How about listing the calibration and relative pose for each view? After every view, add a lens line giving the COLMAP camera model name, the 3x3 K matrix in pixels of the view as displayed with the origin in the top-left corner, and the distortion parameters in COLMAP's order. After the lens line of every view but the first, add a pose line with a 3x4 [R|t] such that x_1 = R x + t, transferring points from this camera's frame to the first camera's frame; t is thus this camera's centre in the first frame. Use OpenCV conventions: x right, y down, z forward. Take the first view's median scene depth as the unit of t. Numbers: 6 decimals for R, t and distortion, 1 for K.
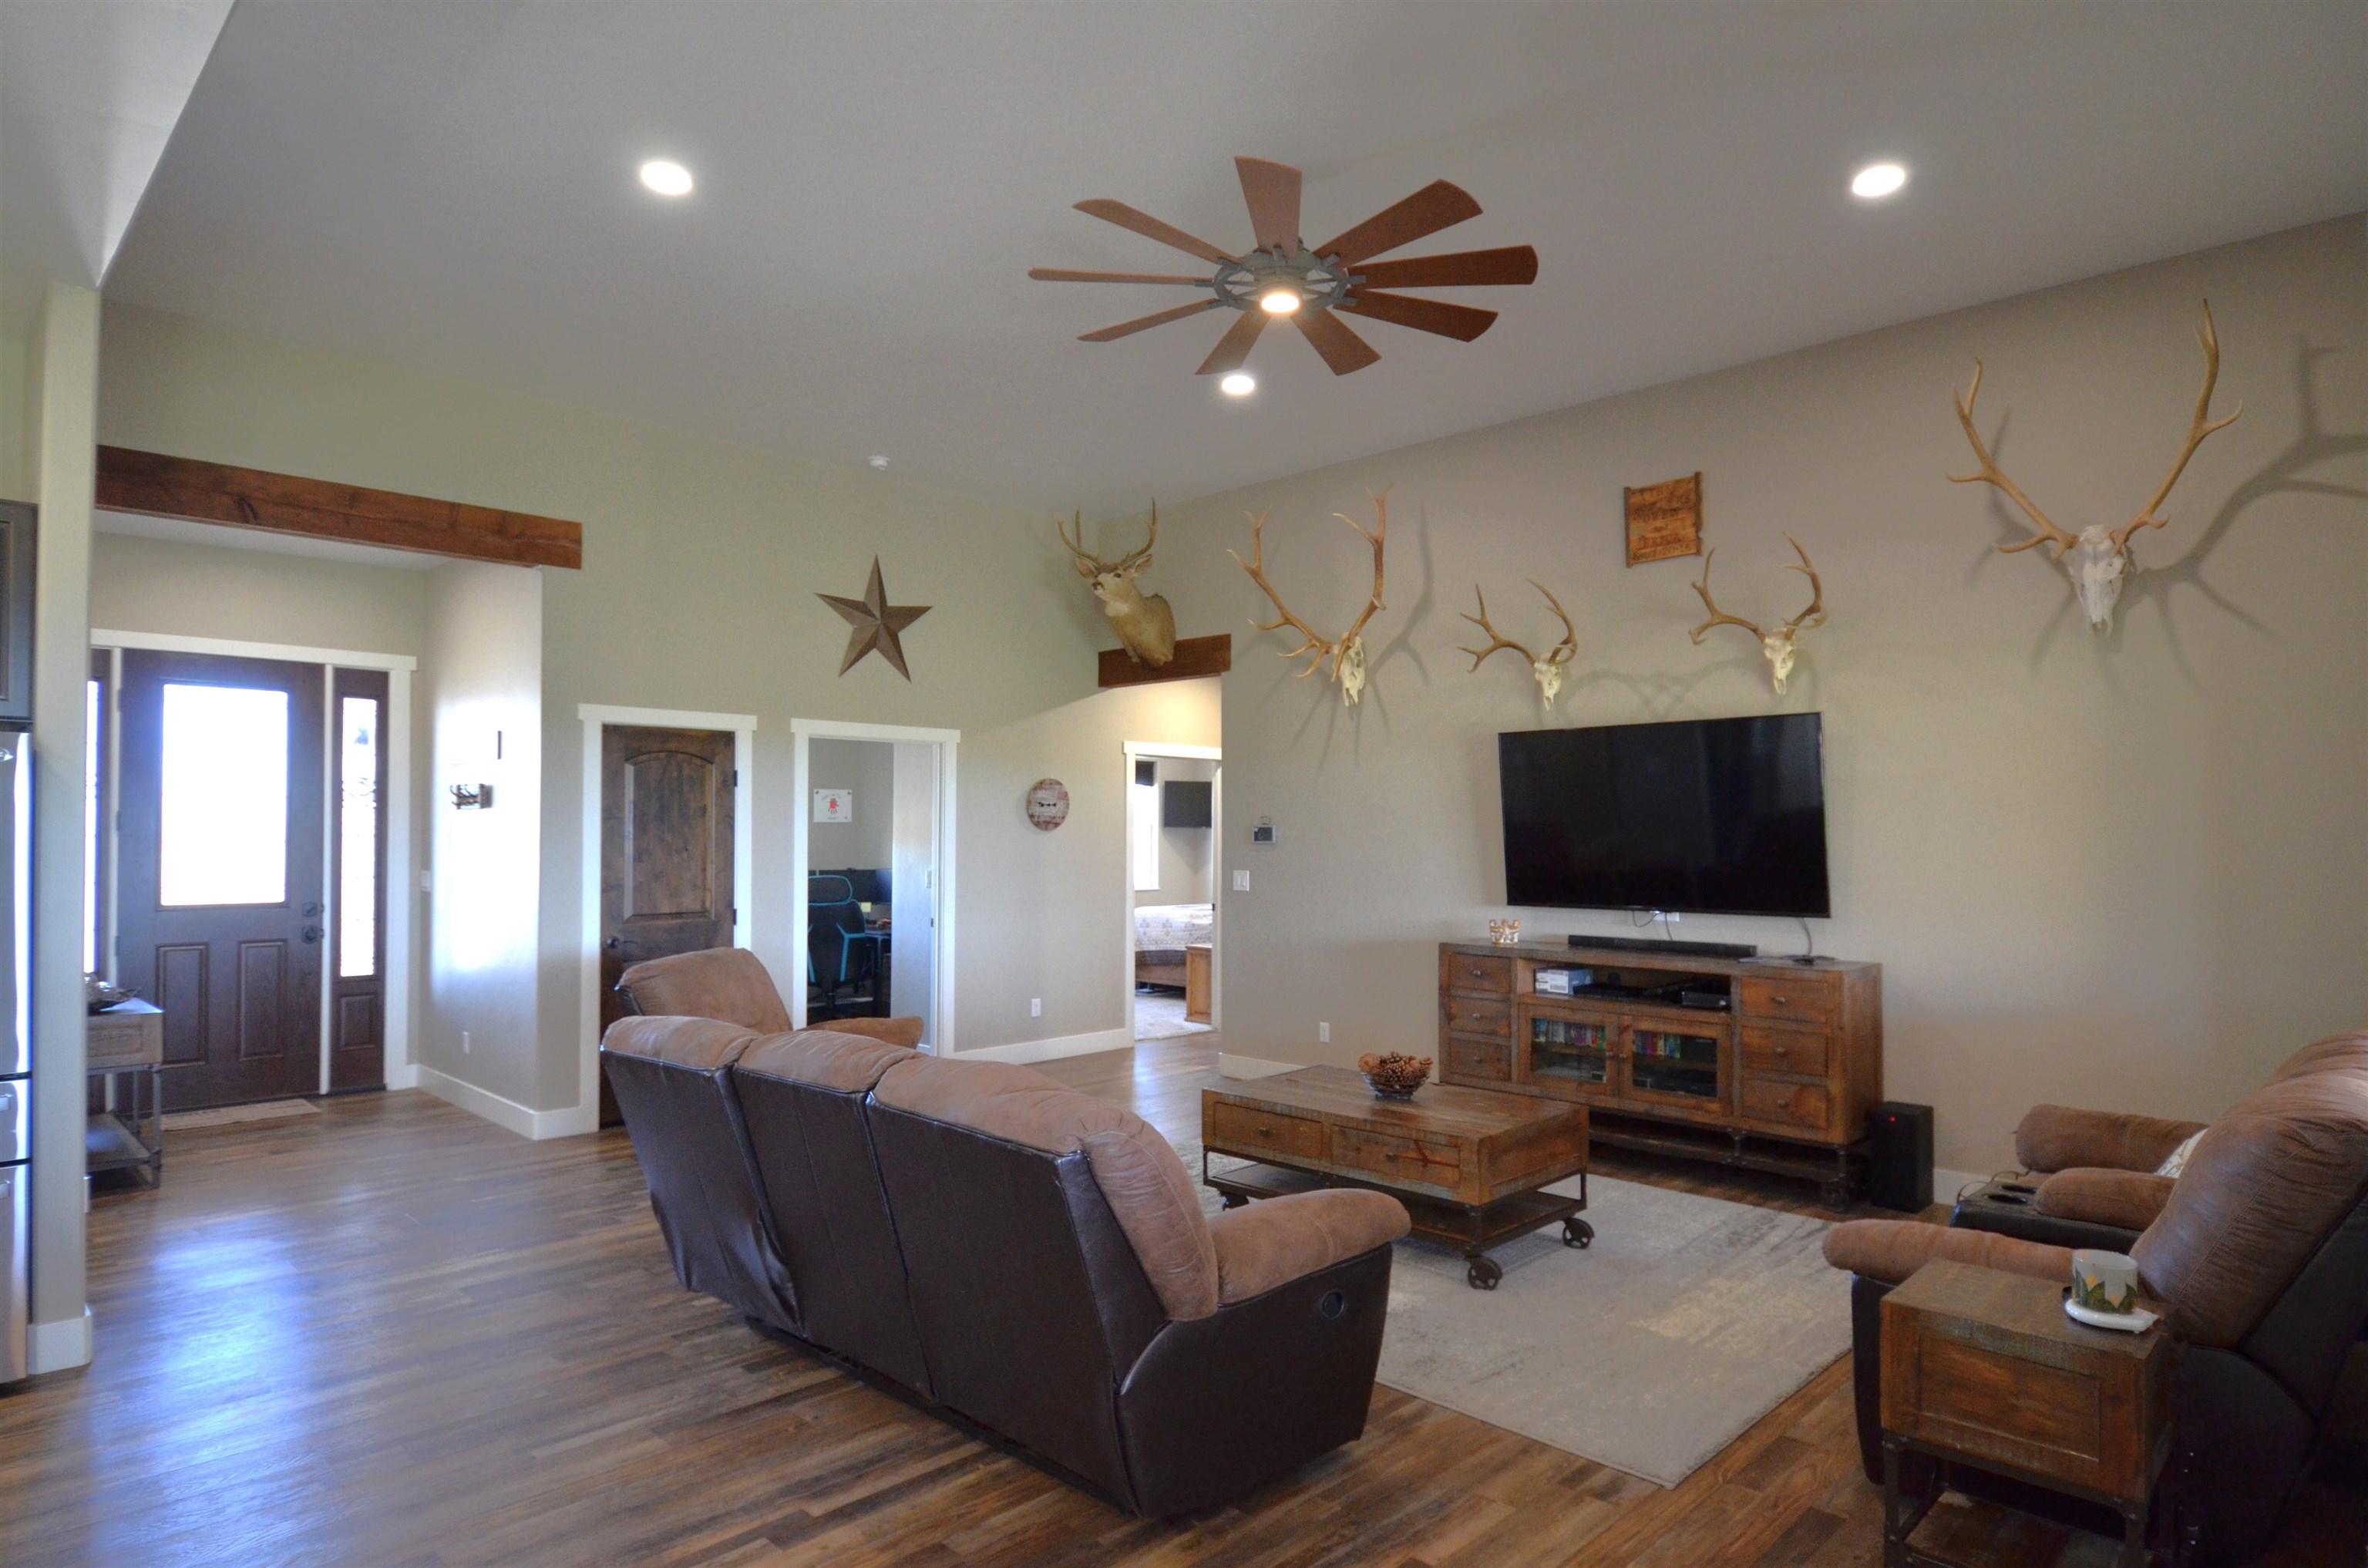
lens RADIAL K [[1334.9, 0, 1224.3], [0, 1334.9, 823.0], [0, 0, 1]] dist [-0.006334, -0.002037]
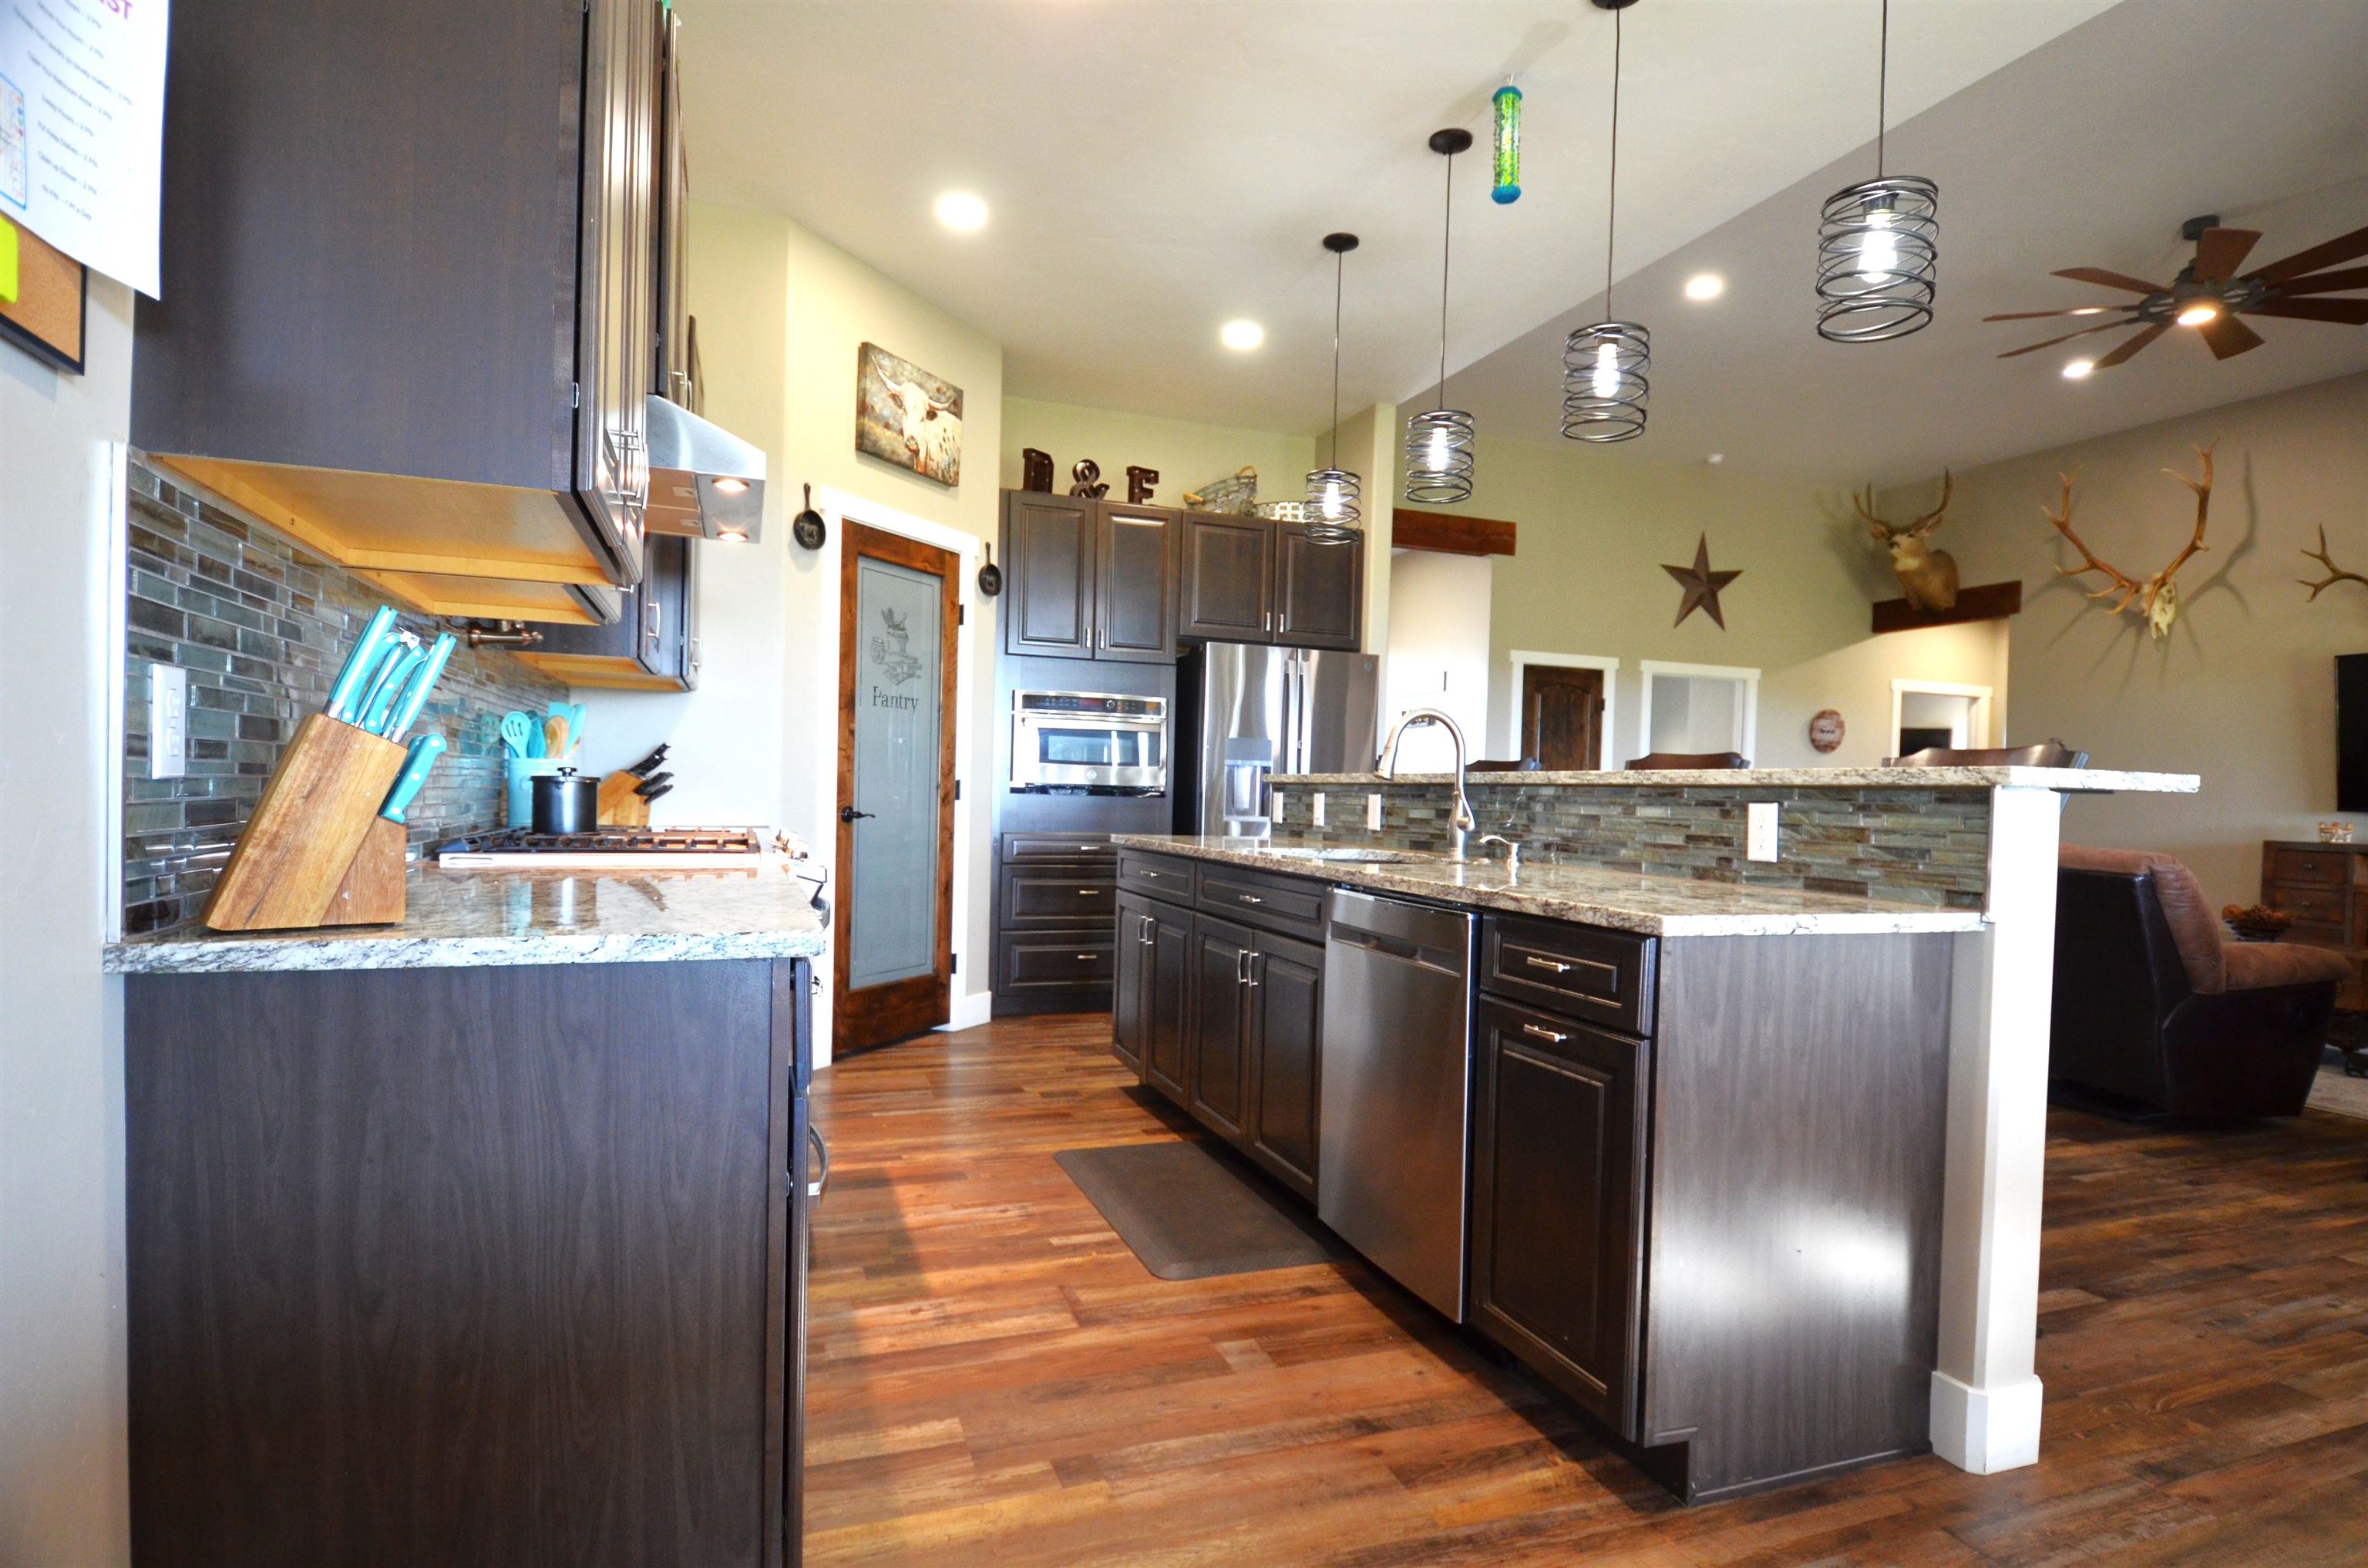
lens RADIAL K [[1249.3, 0, 1210.0], [0, 1249.3, 814.9], [0, 0, 1]] dist [0.034085, -0.040793]
pose [[0.900785, 0.031037, -0.433154, -0.168555], [-0.022318, 0.999433, 0.025201, 0.054825], [0.433691, -0.013033, 0.900968, -0.319822]]
